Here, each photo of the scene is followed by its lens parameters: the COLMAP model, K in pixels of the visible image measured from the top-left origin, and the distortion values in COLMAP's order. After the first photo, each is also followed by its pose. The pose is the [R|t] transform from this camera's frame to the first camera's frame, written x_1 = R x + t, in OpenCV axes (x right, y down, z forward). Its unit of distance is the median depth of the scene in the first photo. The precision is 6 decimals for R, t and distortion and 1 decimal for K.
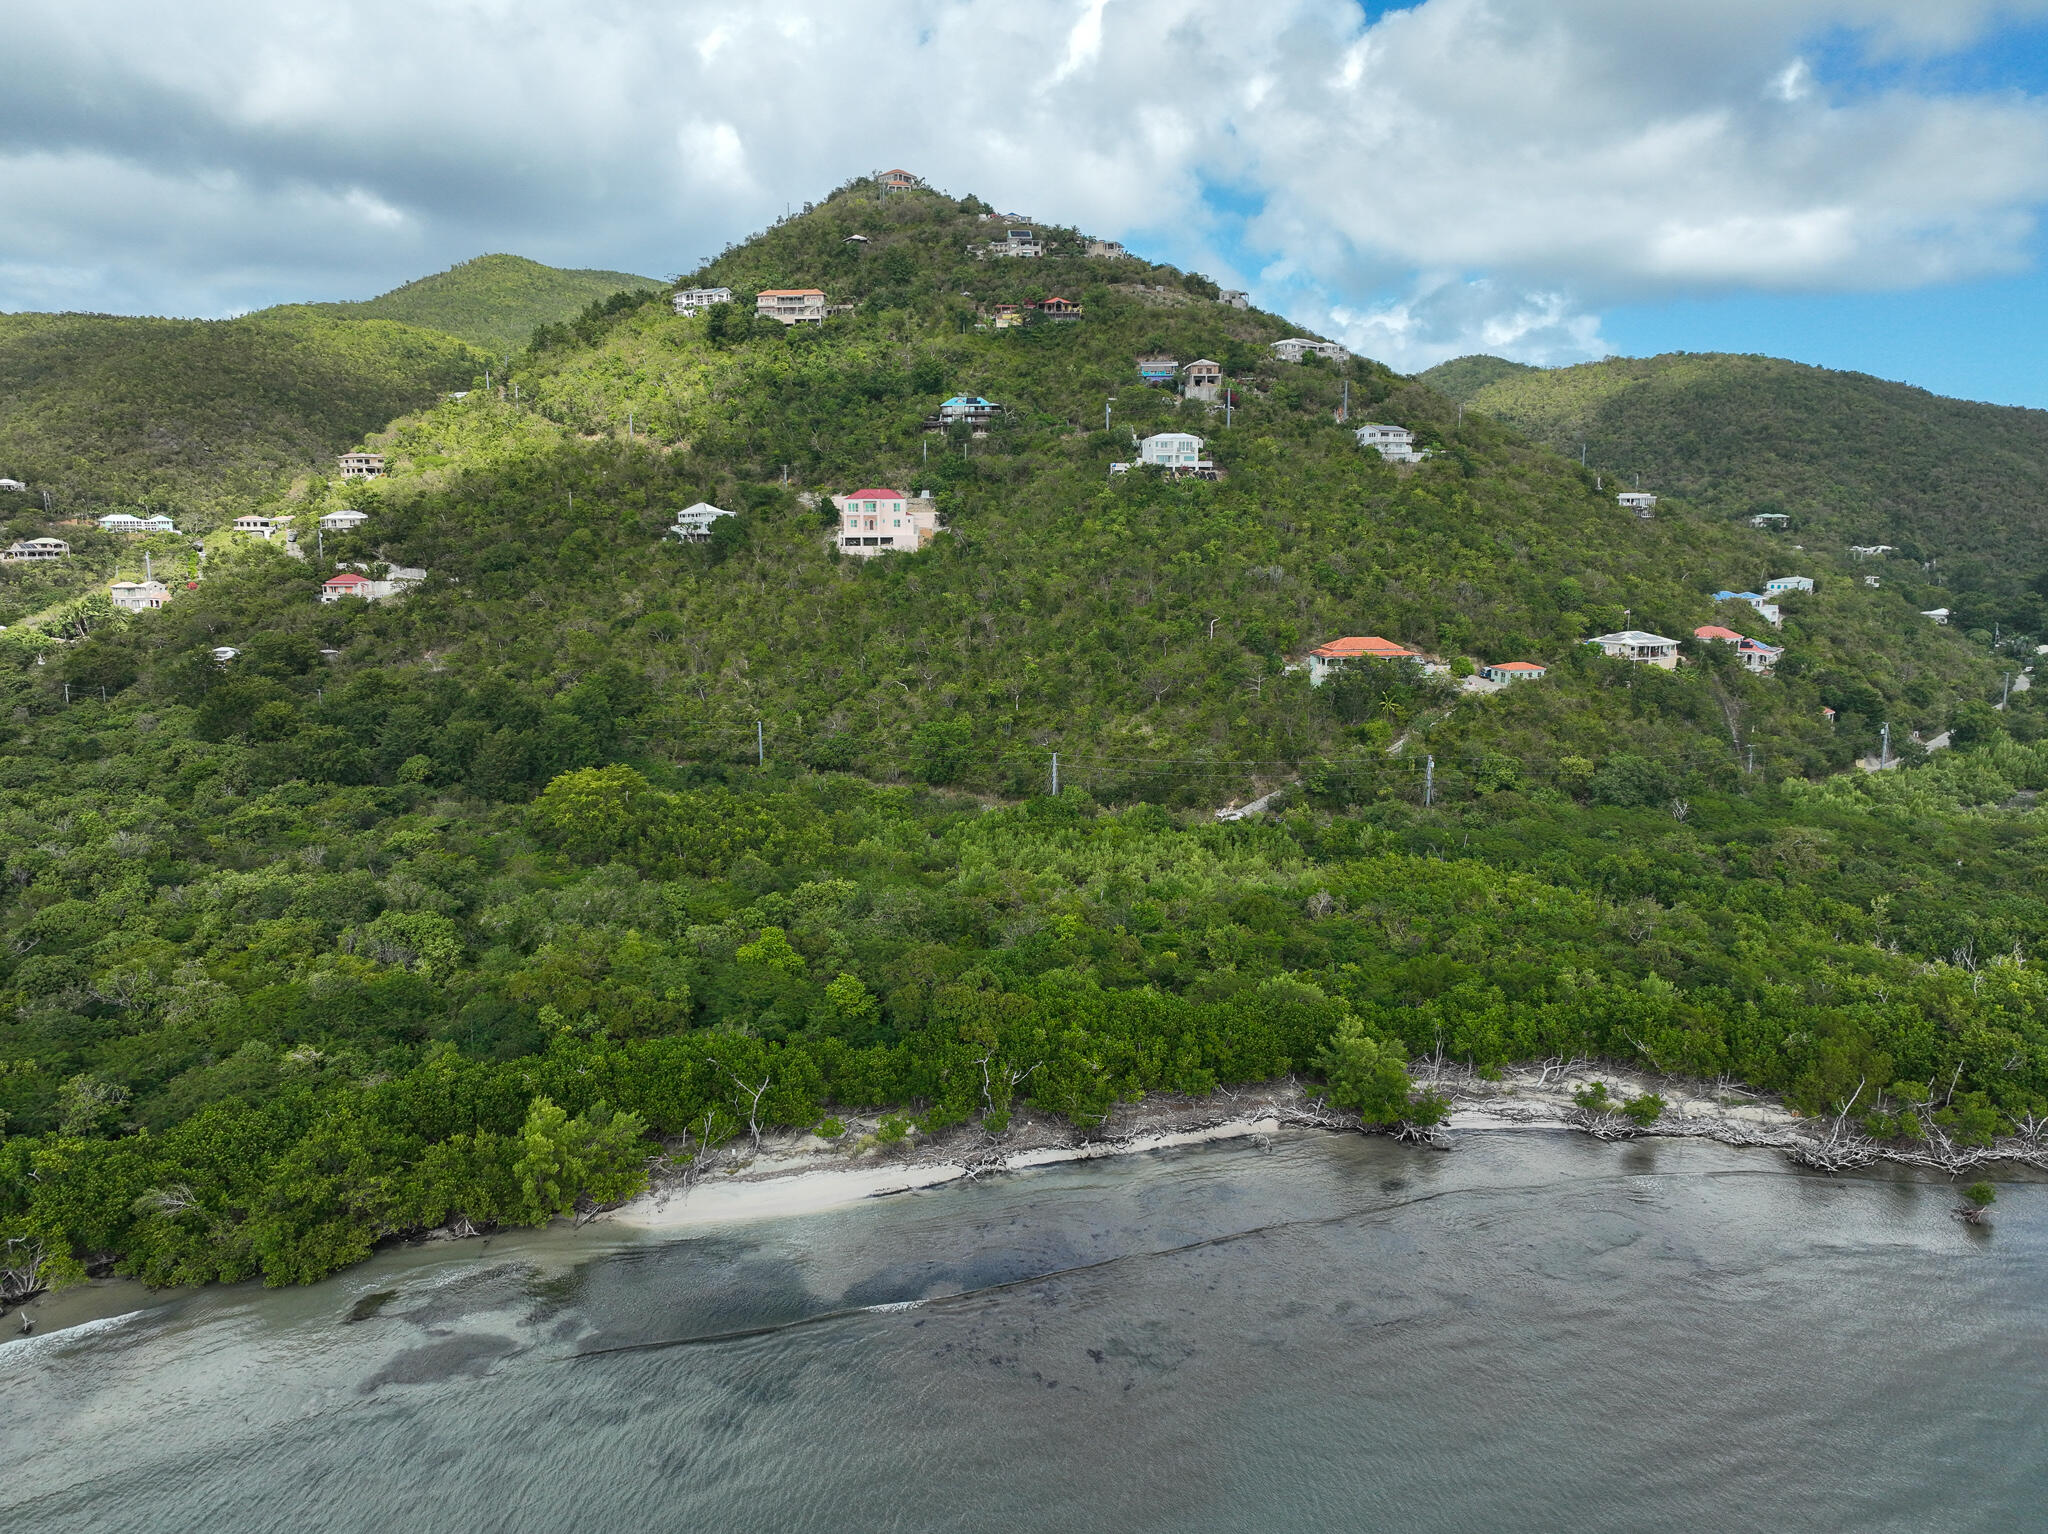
lens RADIAL K [[1449.7, 0, 1030.2], [0, 1449.7, 760.8], [0, 0, 1]] dist [0.003840, 0.013234]
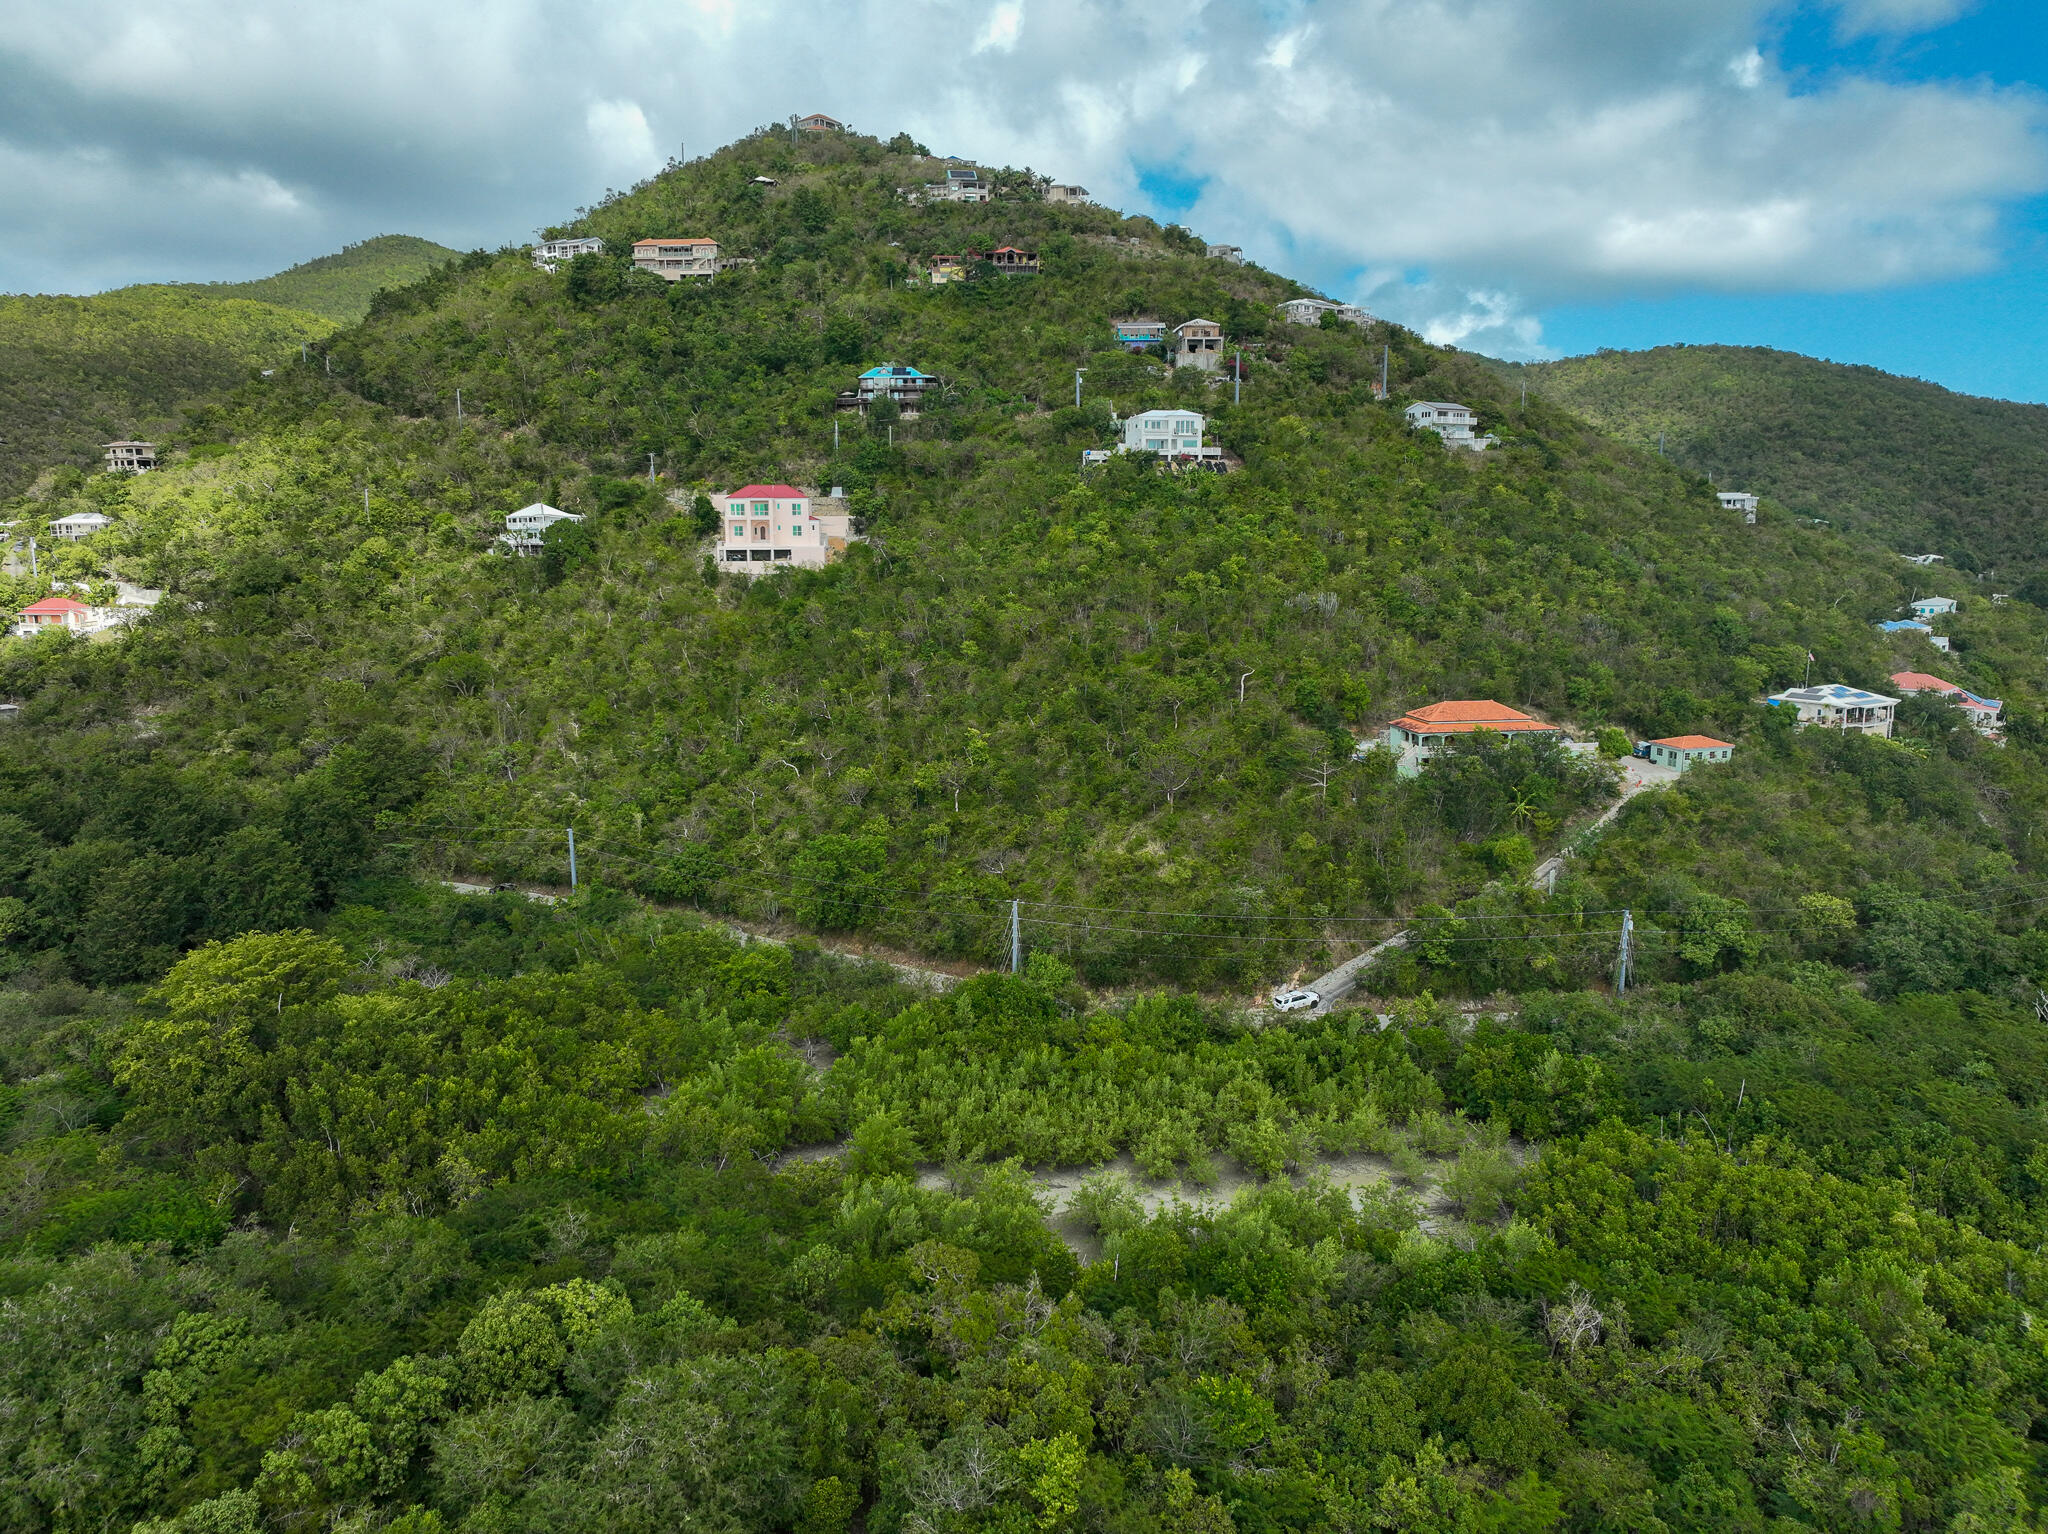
lens RADIAL K [[1449.7, 0, 1018.6], [0, 1449.7, 767.8], [0, 0, 1]] dist [0.003840, 0.013234]
pose [[0.999600, -0.004285, 0.027969, 0.000730], [0.004250, 0.999990, 0.001299, -0.043300], [-0.027974, -0.001180, 0.999608, 0.256935]]
